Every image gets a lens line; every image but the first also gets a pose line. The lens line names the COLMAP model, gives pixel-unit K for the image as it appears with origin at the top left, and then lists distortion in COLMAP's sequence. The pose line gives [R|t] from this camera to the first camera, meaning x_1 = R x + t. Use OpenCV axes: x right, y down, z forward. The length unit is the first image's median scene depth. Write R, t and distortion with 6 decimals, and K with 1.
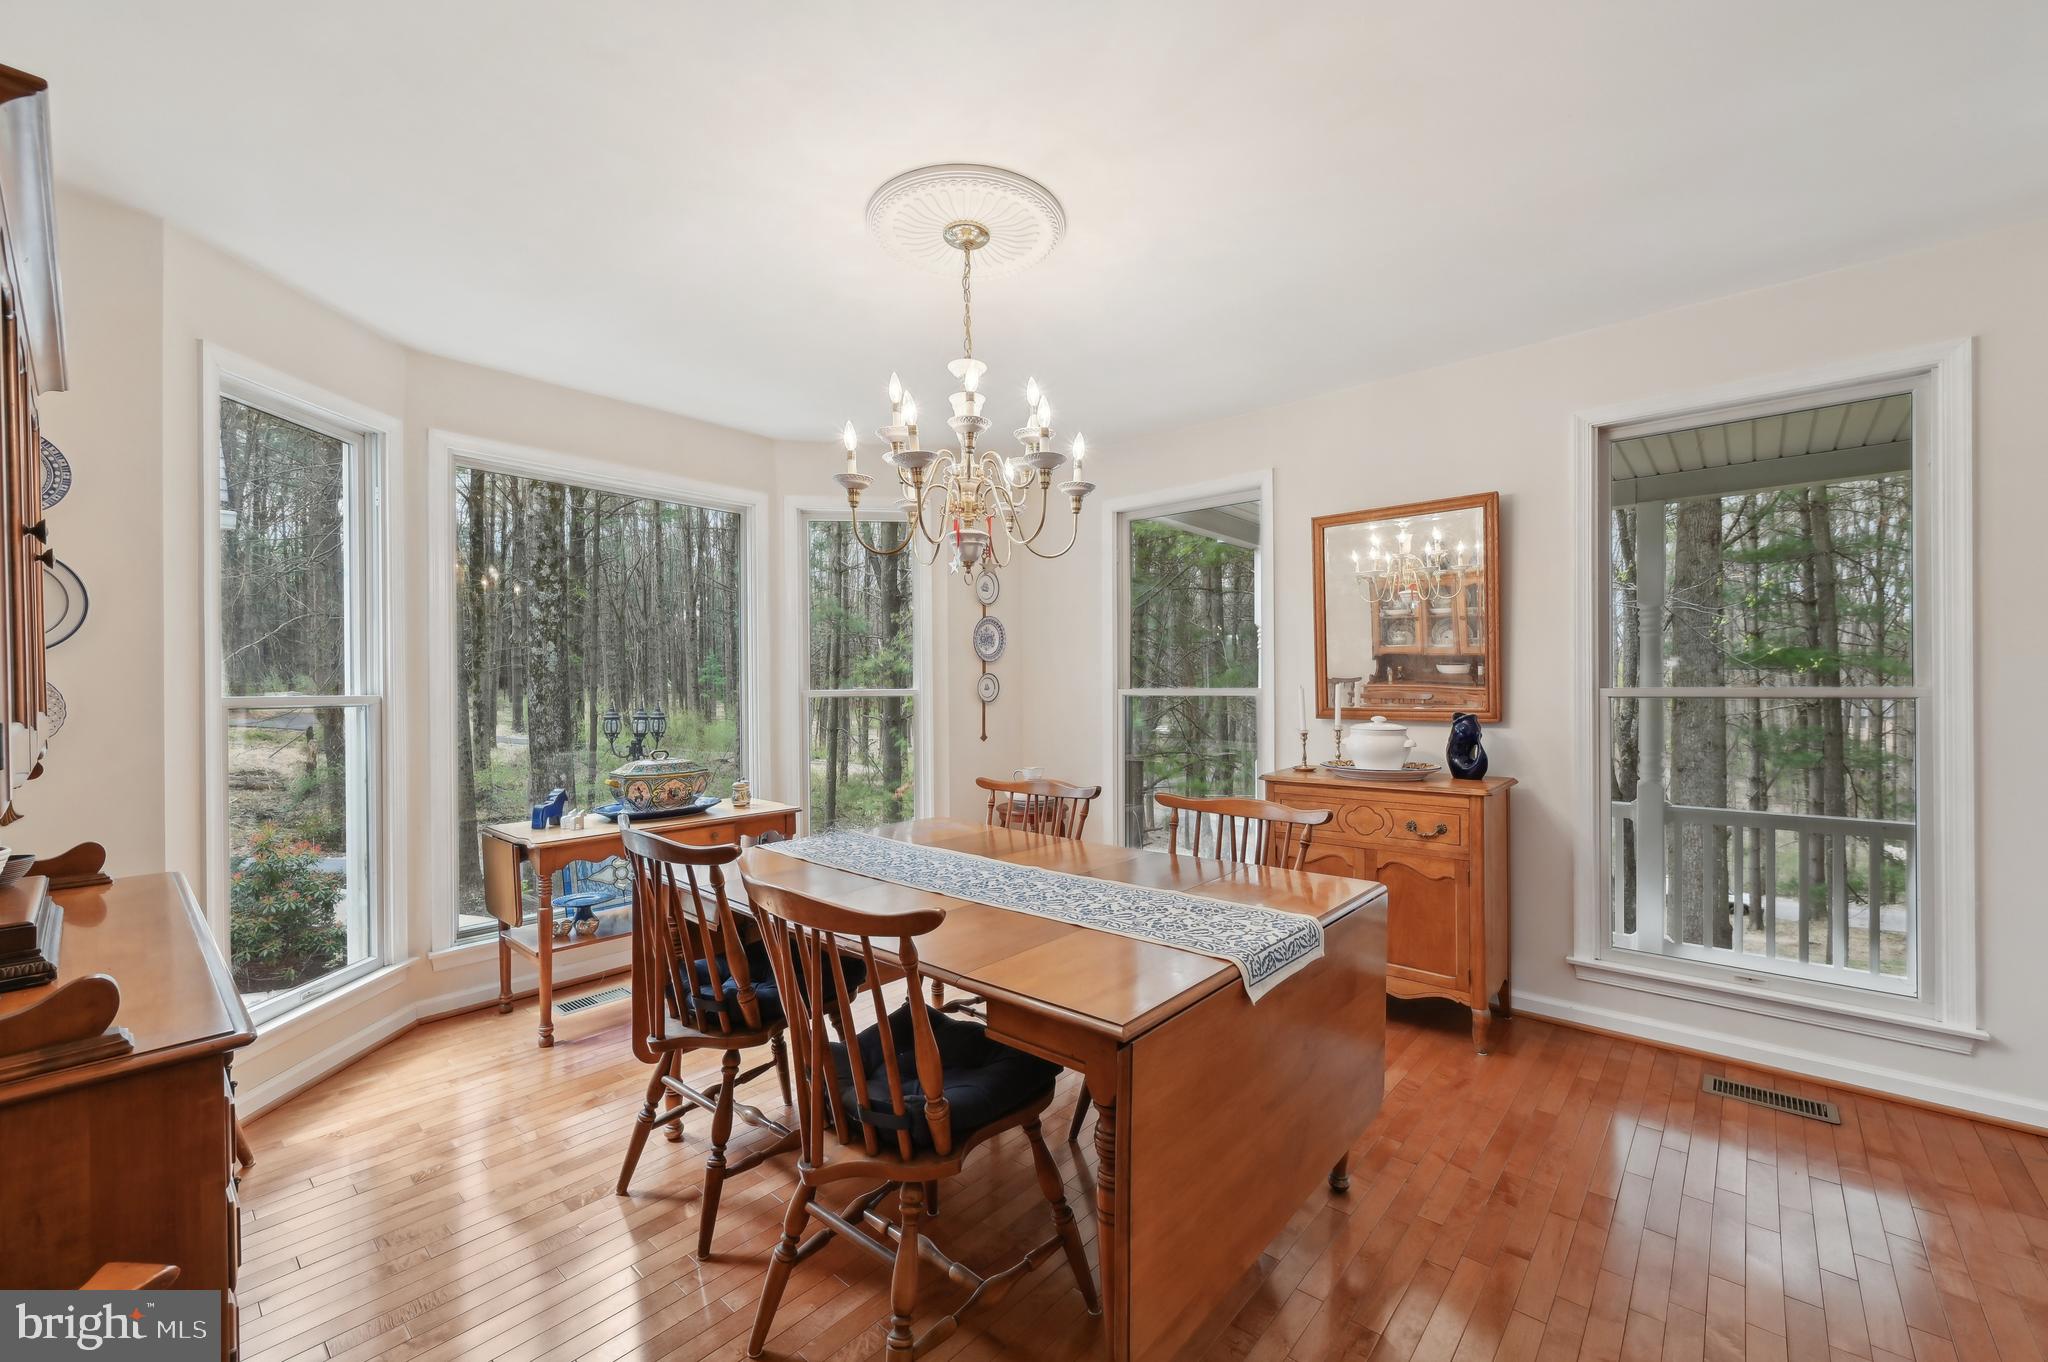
lens RADIAL K [[822.5, 0, 1029.0], [0, 822.5, 689.1], [0, 0, 1]] dist [-0.002398, -0.000021]
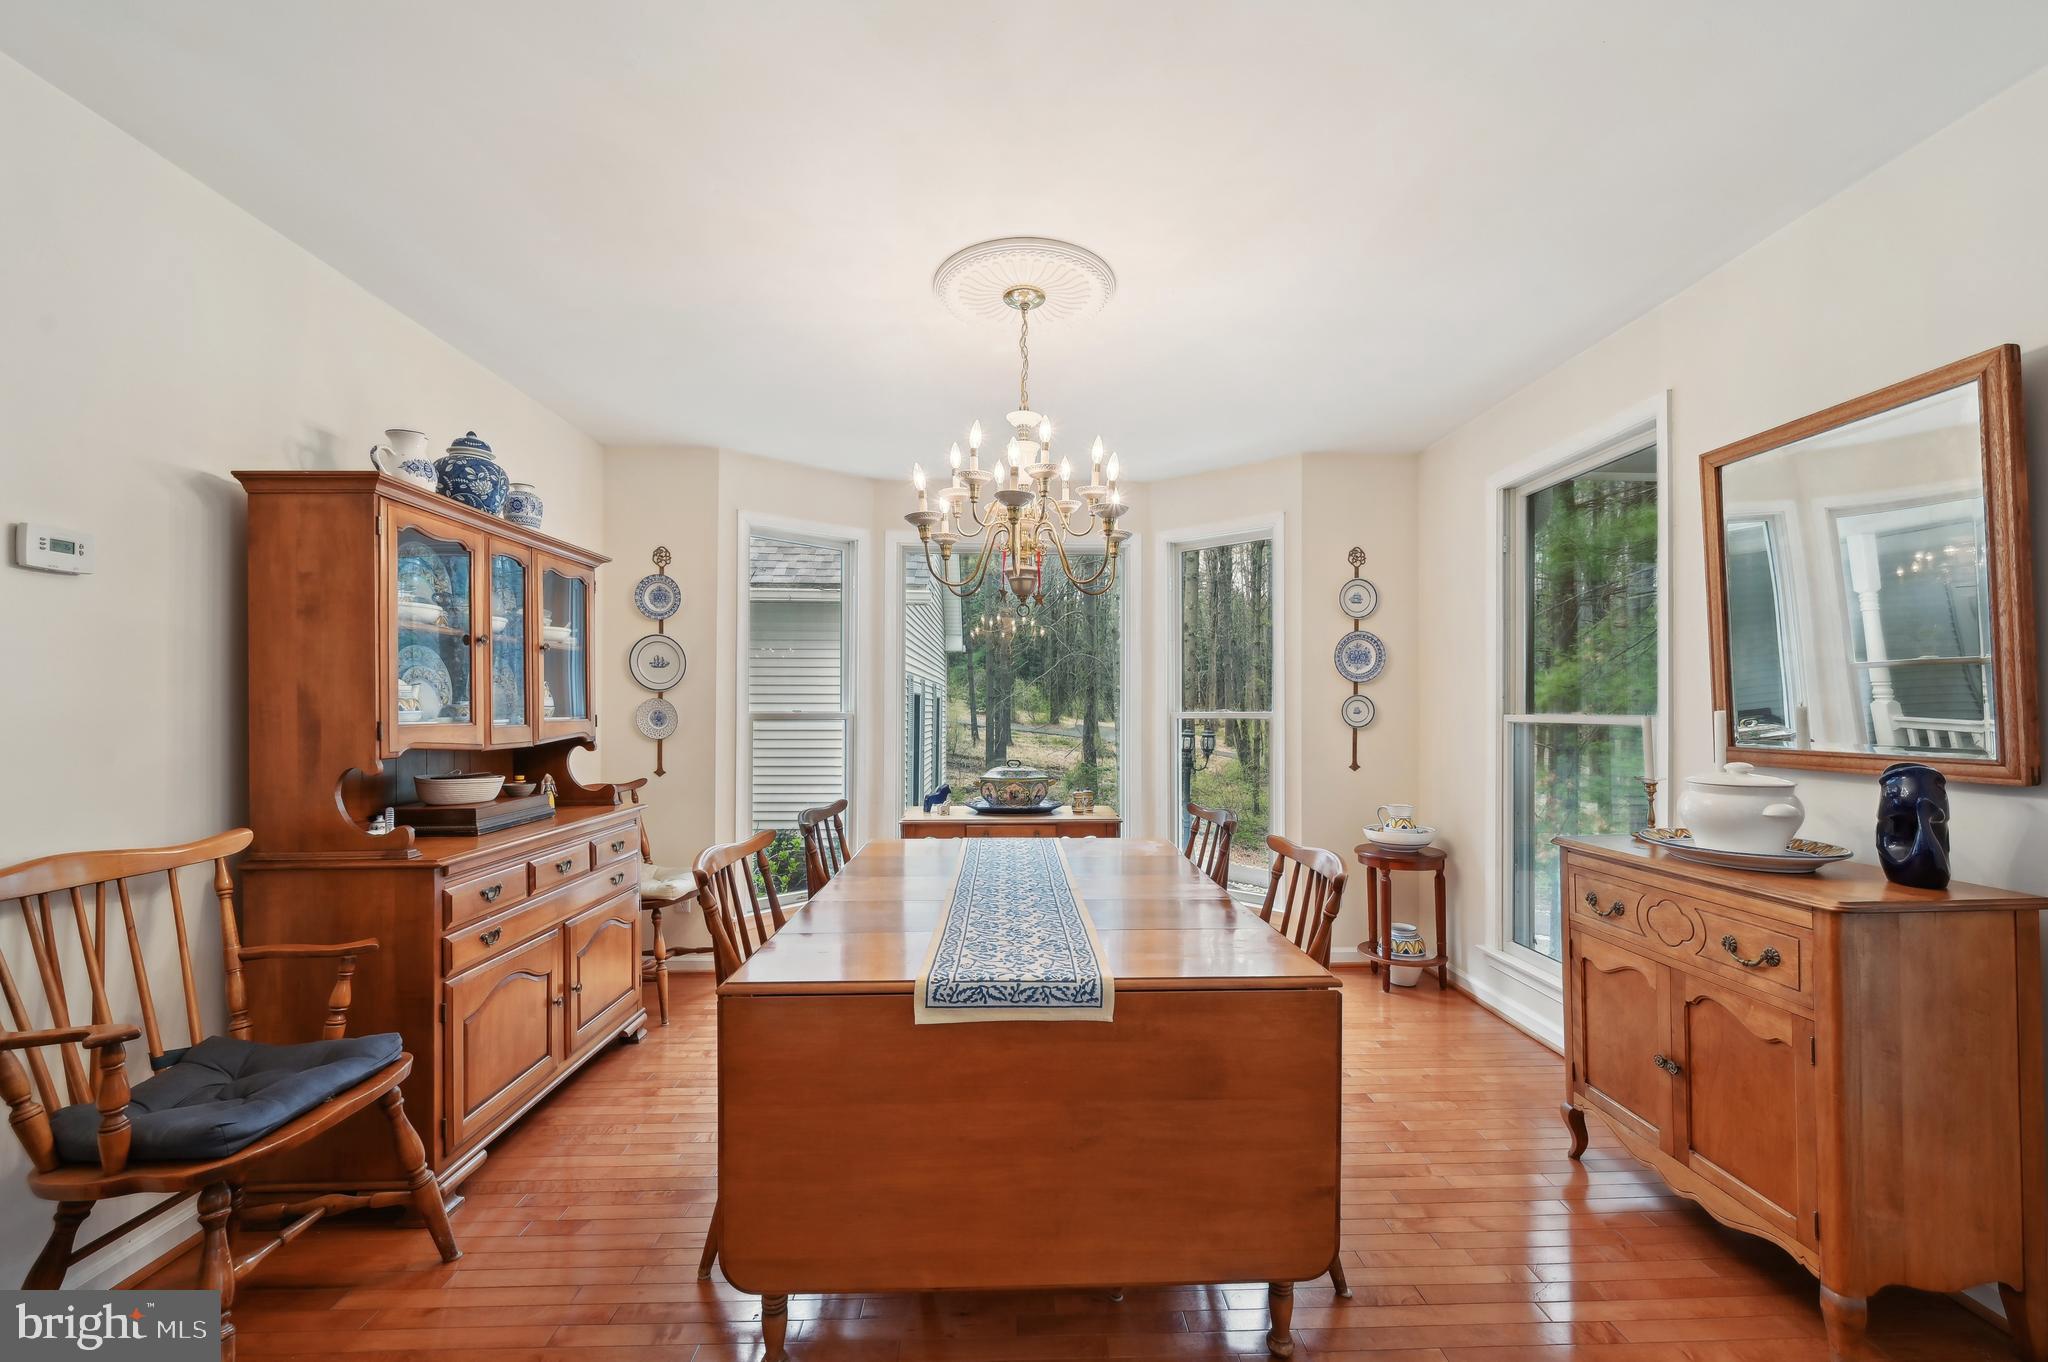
lens RADIAL K [[825.6, 0, 1027.0], [0, 825.6, 699.8], [0, 0, 1]] dist [-0.002073, -0.000195]
pose [[0.681702, -0.001090, -0.731629, 0.547076], [-0.007872, 0.999930, -0.008825, -0.005072], [0.731588, 0.011775, 0.681645, 0.193885]]
